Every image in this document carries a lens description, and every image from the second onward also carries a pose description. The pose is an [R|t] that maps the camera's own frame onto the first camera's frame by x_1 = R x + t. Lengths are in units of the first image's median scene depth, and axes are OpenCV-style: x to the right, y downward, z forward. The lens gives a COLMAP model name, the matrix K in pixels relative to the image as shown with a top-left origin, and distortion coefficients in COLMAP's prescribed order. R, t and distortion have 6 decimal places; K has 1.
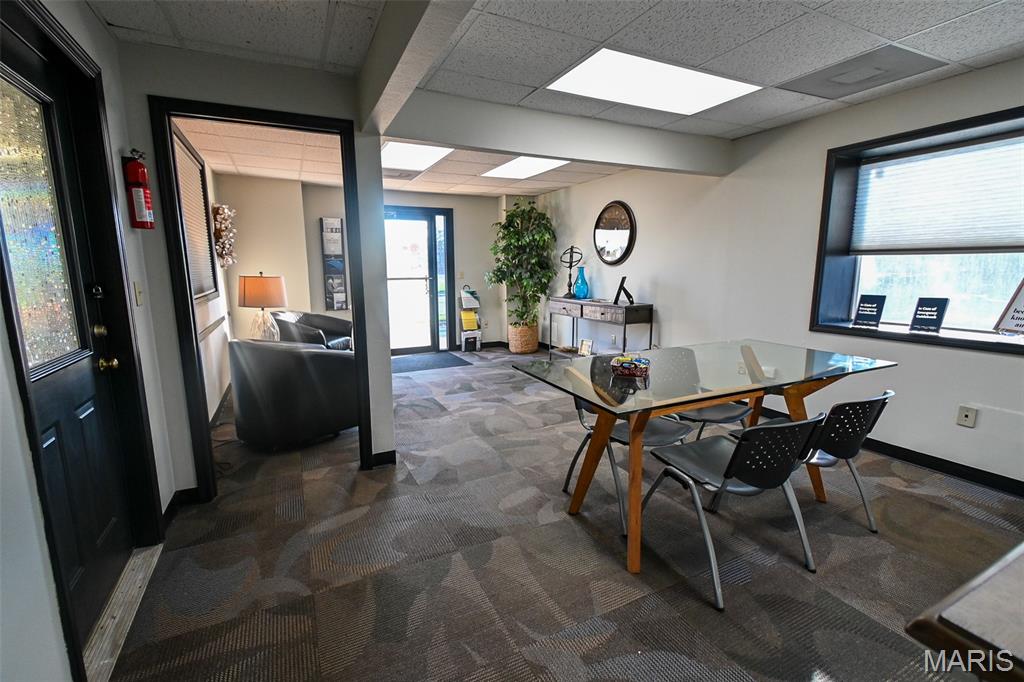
lens RADIAL K [[455.2, 0, 515.6], [0, 455.2, 341.8], [0, 0, 1]] dist [0.008760, -0.005071]
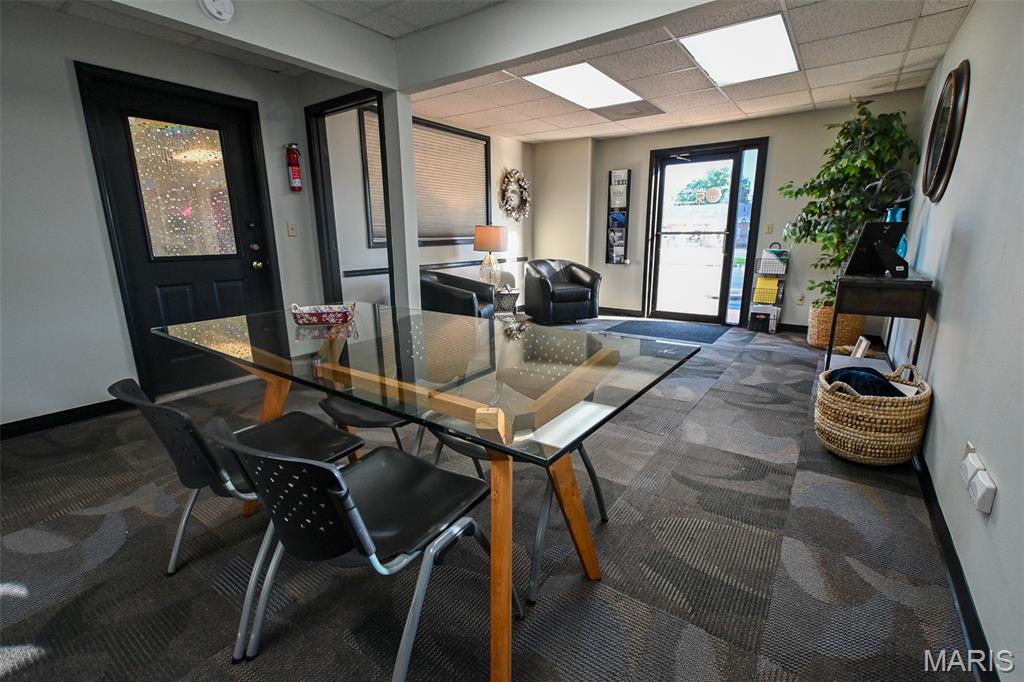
lens RADIAL K [[455.2, 0, 511.1], [0, 455.2, 339.4], [0, 0, 1]] dist [0.008760, -0.005071]
pose [[0.469437, 0.203634, -0.859163, 0.516338], [-0.141024, 0.977843, 0.154708, -0.036470], [0.871631, 0.048537, 0.487753, 0.401033]]
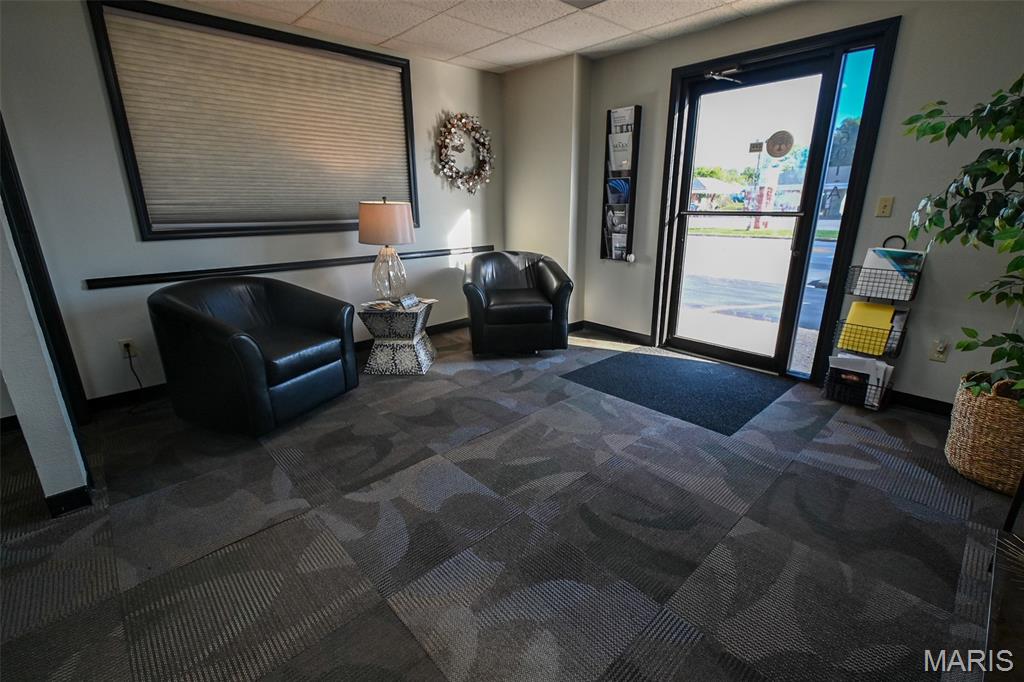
lens RADIAL K [[455.2, 0, 510.7], [0, 455.2, 338.8], [0, 0, 1]] dist [0.008760, -0.005071]
pose [[0.279470, 0.280970, -0.918124, 0.249557], [-0.152313, 0.957091, 0.246532, -0.127089], [0.947996, 0.070944, 0.310274, 0.853718]]
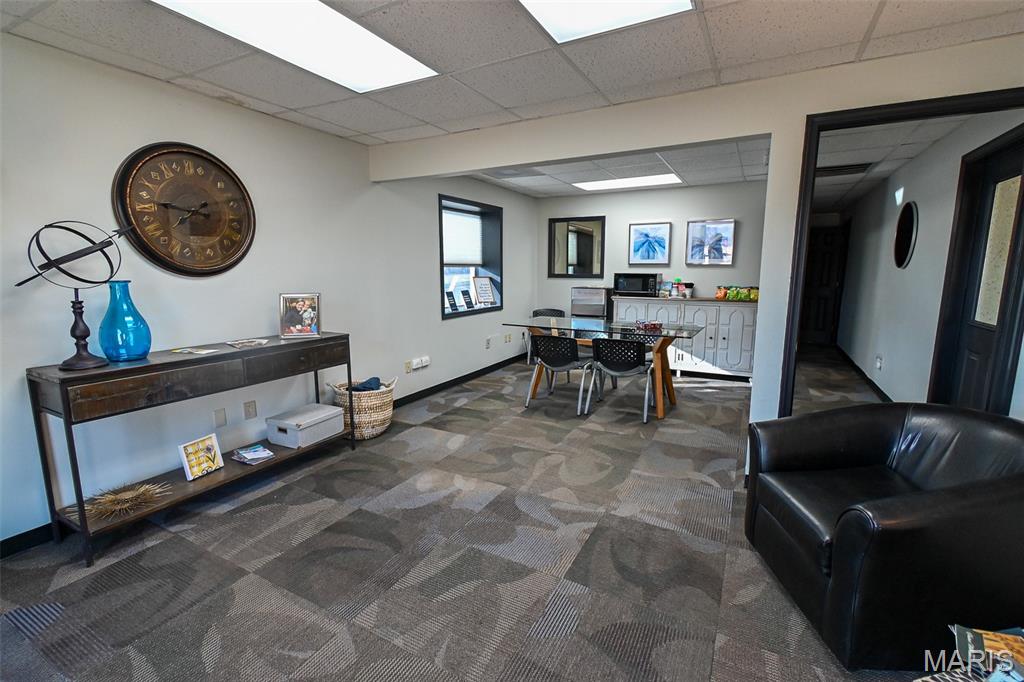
lens RADIAL K [[455.2, 0, 514.5], [0, 455.2, 342.5], [0, 0, 1]] dist [0.008760, -0.005071]
pose [[-0.579020, -0.123121, 0.805963, -0.447226], [0.137712, 0.959560, 0.245520, -0.194308], [-0.803599, 0.253152, -0.538649, 1.138669]]
